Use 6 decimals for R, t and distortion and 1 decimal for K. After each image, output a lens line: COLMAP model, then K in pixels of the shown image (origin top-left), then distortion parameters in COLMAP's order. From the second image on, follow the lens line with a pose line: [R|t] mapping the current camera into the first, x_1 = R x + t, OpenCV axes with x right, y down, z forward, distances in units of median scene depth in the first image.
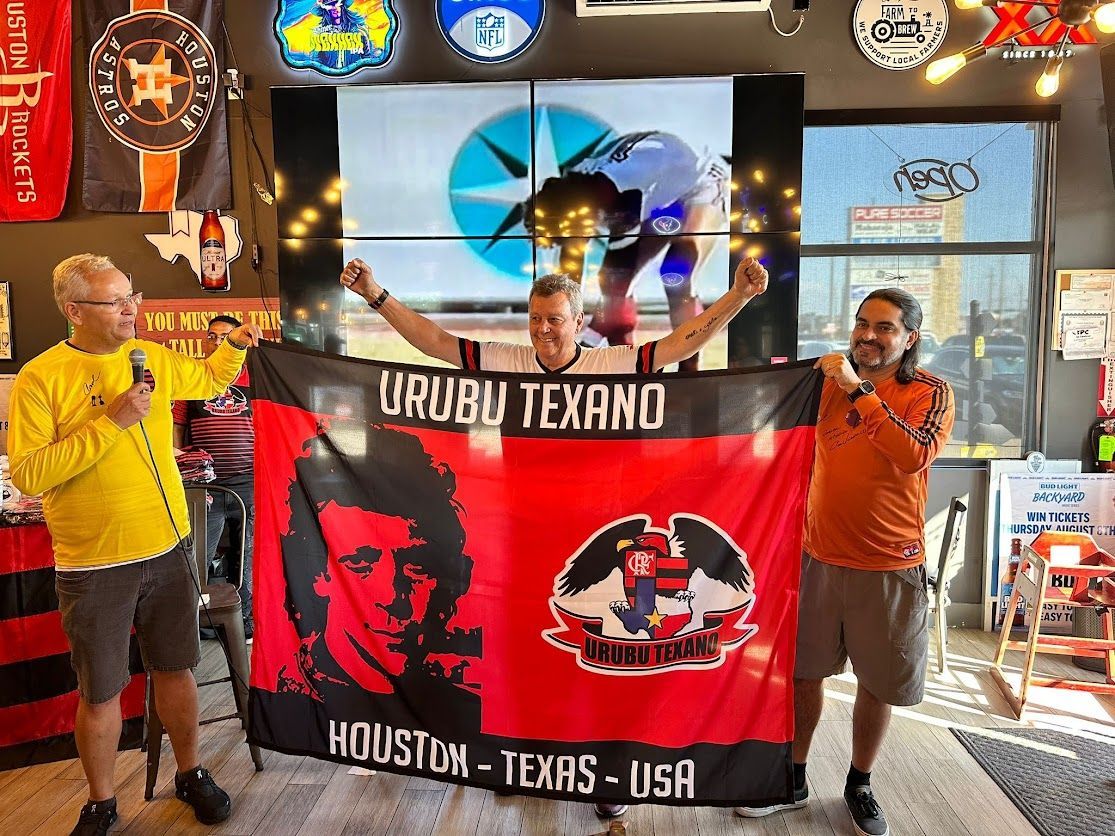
lens RADIAL K [[750.7, 0, 556.4], [0, 750.7, 411.7], [0, 0, 1]] dist [-0.035158, -0.000167]
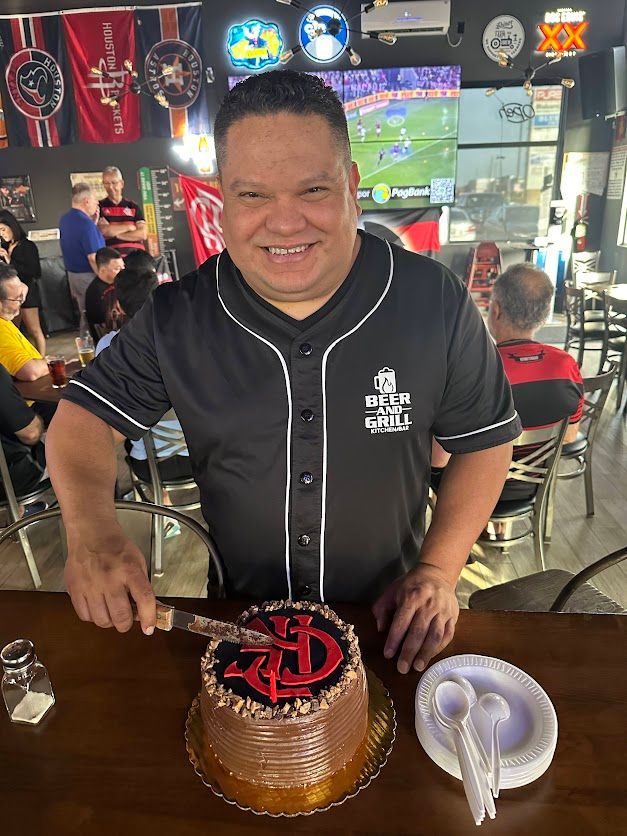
lens RADIAL K [[562.9, 0, 312.6], [0, 562.9, 421.4], [0, 0, 1]] dist [-0.035158, -0.000167]
pose [[0.999447, -0.032902, 0.004760, -0.166521], [0.030394, 0.962358, 0.270081, 0.129235], [-0.013467, -0.269787, 0.962826, -0.924376]]
